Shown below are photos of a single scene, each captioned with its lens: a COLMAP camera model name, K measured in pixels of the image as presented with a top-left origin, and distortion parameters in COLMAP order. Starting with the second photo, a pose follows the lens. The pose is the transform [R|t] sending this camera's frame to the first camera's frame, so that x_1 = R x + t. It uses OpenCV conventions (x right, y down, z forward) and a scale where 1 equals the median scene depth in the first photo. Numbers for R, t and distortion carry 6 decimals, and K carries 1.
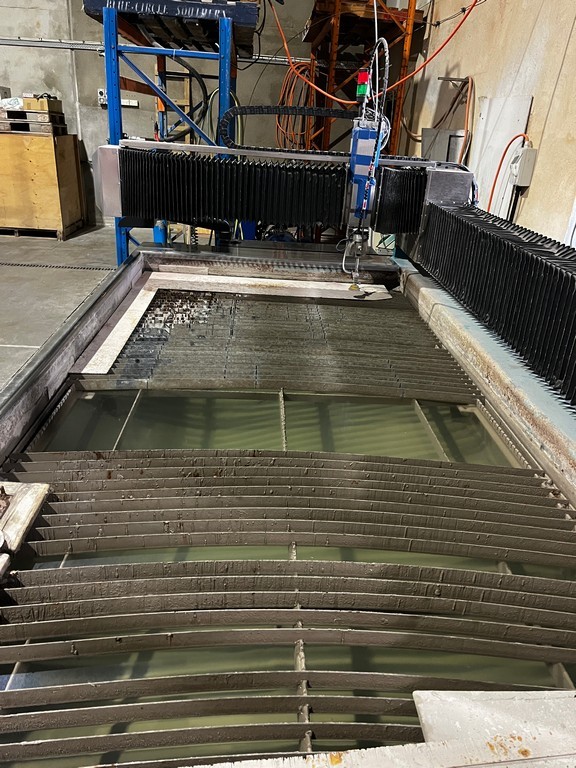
lens RADIAL K [[593.2, 0, 290.0], [0, 593.2, 380.7], [0, 0, 1]] dist [0.054297, -0.079625]
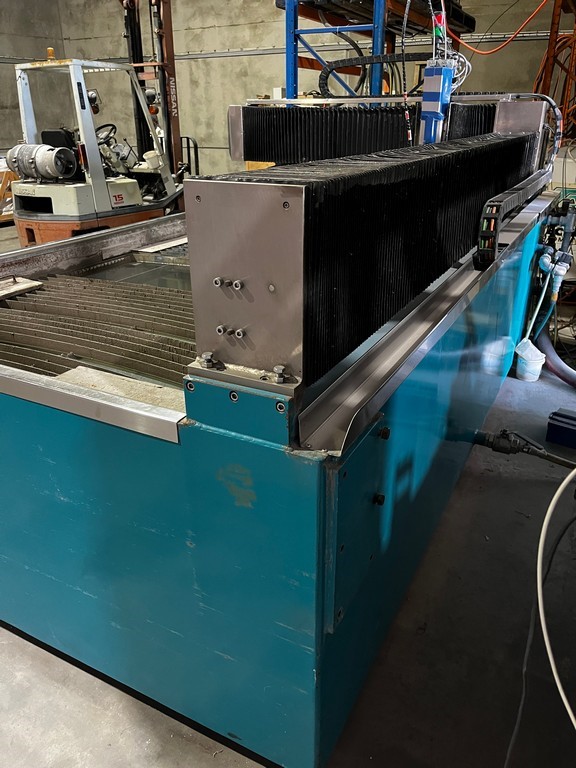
lens RADIAL K [[593.2, 0, 286.0], [0, 593.2, 385.6], [0, 0, 1]] dist [0.054297, -0.079625]
pose [[0.860750, 0.143412, -0.488408, 0.494210], [-0.146003, 0.988733, 0.033013, 0.145707], [0.487640, 0.042893, 0.871991, -0.047485]]
